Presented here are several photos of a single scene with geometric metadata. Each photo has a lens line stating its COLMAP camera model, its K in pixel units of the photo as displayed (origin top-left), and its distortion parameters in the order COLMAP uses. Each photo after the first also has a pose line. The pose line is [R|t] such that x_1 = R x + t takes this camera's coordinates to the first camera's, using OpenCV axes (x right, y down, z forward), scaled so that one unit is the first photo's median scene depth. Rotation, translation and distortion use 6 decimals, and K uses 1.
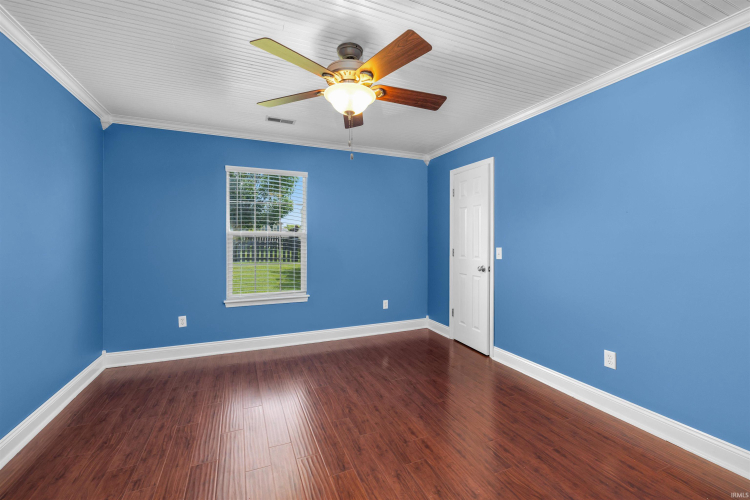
lens RADIAL K [[319.4, 0, 373.6], [0, 319.4, 248.4], [0, 0, 1]] dist [0.000280, 0.000102]
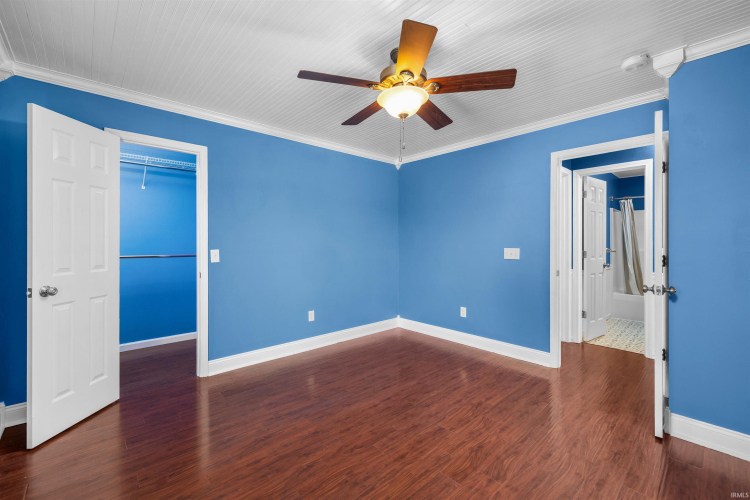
lens RADIAL K [[319.4, 0, 368.4], [0, 319.4, 245.4], [0, 0, 1]] dist [0.000280, 0.000102]
pose [[-0.329717, -0.010277, 0.944024, -0.834491], [0.021679, 0.999595, 0.018454, -0.029324], [-0.943831, 0.026550, -0.329360, 1.198547]]
